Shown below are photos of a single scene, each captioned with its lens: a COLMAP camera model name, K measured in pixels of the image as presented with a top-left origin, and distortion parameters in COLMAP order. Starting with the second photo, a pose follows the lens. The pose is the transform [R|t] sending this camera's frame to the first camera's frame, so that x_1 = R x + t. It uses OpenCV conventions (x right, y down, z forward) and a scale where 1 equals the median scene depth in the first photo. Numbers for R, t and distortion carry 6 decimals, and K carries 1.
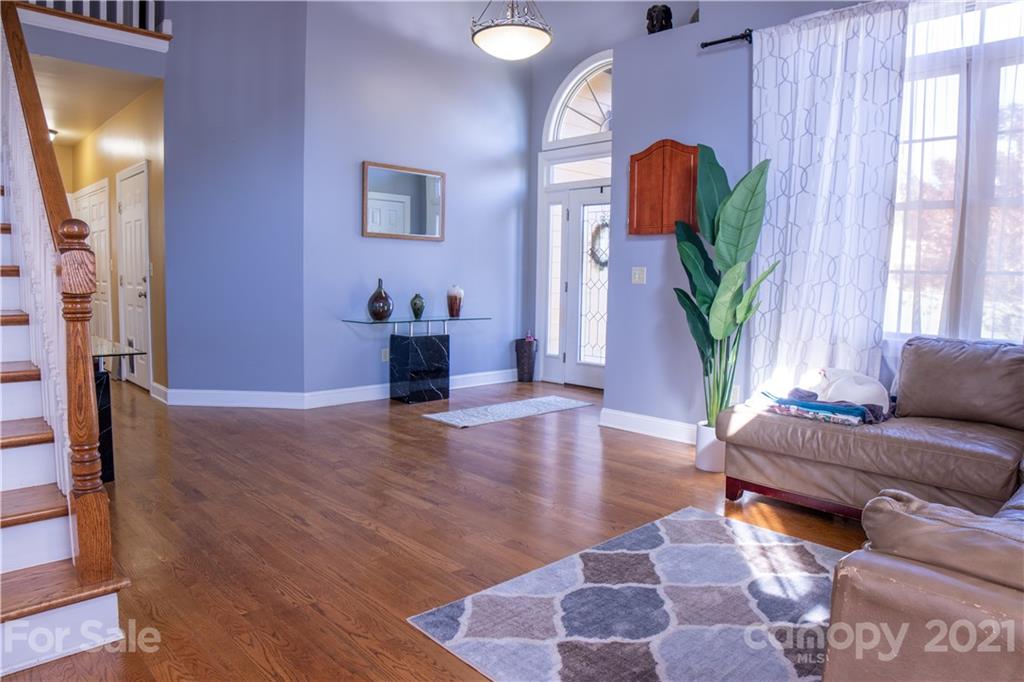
lens RADIAL K [[664.4, 0, 492.0], [0, 664.4, 341.6], [0, 0, 1]] dist [-0.109355, 0.032438]
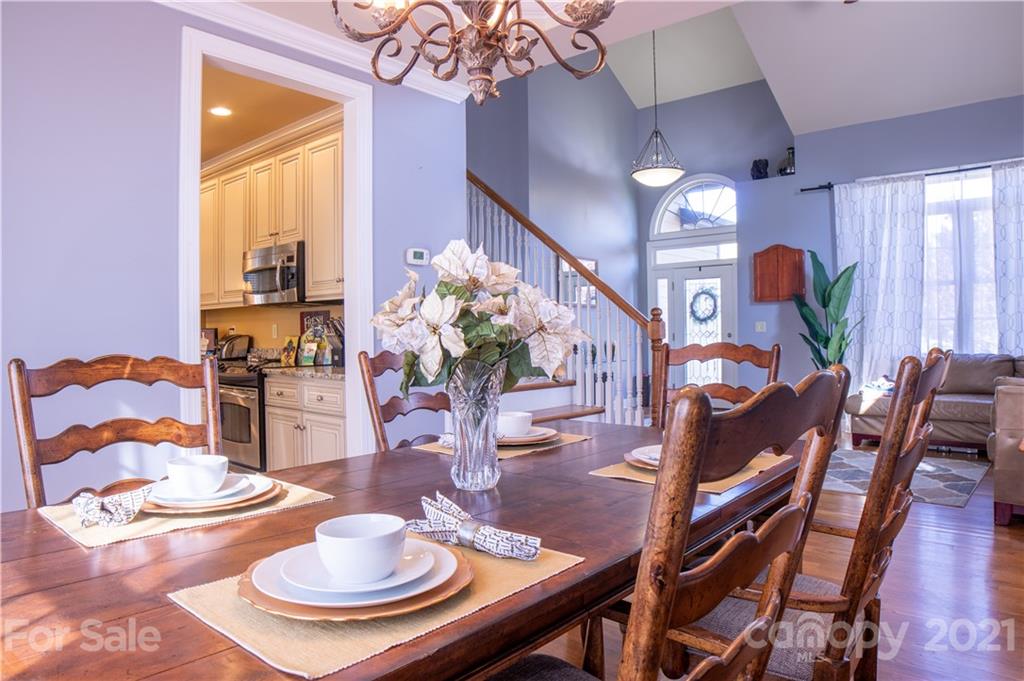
lens RADIAL K [[664.4, 0, 492.0], [0, 664.4, 341.1], [0, 0, 1]] dist [-0.109355, 0.032438]
pose [[0.996200, -0.030558, 0.081558, -0.725326], [0.037485, 0.995692, -0.084807, 0.057598], [-0.078615, 0.087542, 0.993054, -0.676766]]
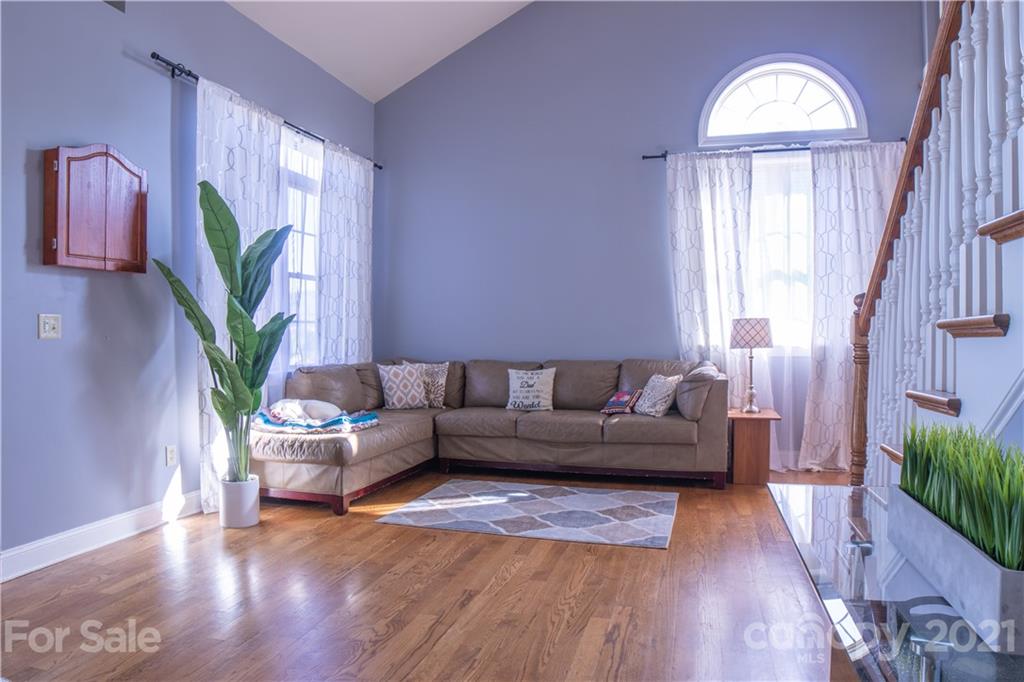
lens RADIAL K [[664.4, 0, 492.0], [0, 664.4, 341.6], [0, 0, 1]] dist [-0.109355, 0.032438]
pose [[-0.509049, -0.018136, 0.860546, -0.726742], [0.081848, 0.994228, 0.069370, -0.121725], [-0.856837, 0.105747, -0.504627, 1.213446]]
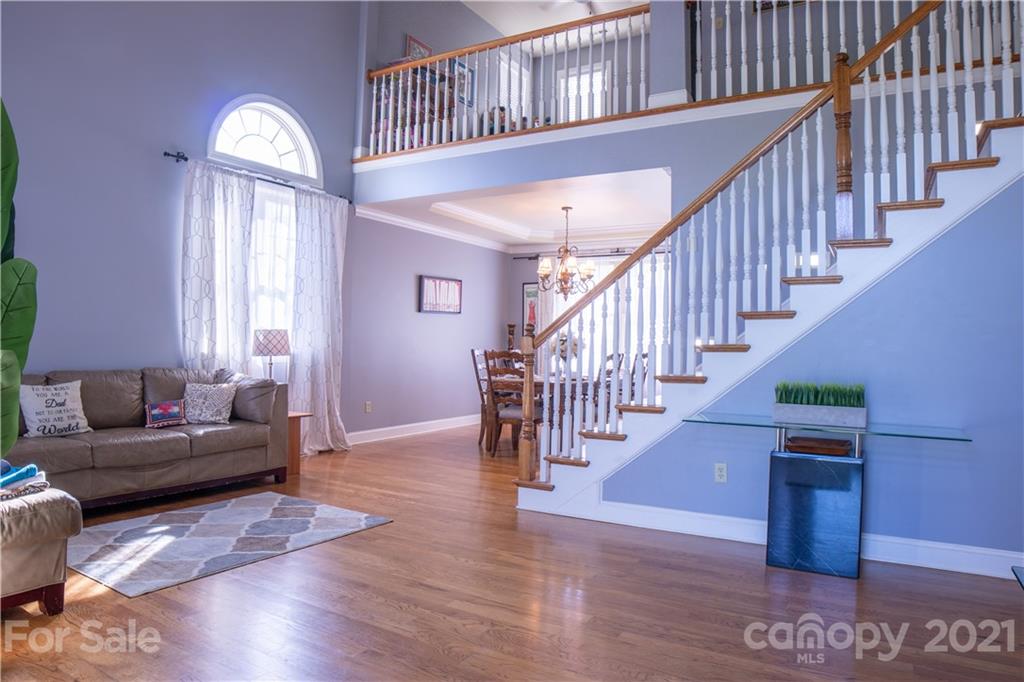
lens RADIAL K [[664.4, 0, 492.0], [0, 664.4, 341.6], [0, 0, 1]] dist [-0.109355, 0.032438]
pose [[-0.963837, -0.029577, -0.264845, 0.066985], [-0.054045, 0.994864, 0.085581, -0.161351], [0.260953, 0.096800, -0.960486, 1.668379]]
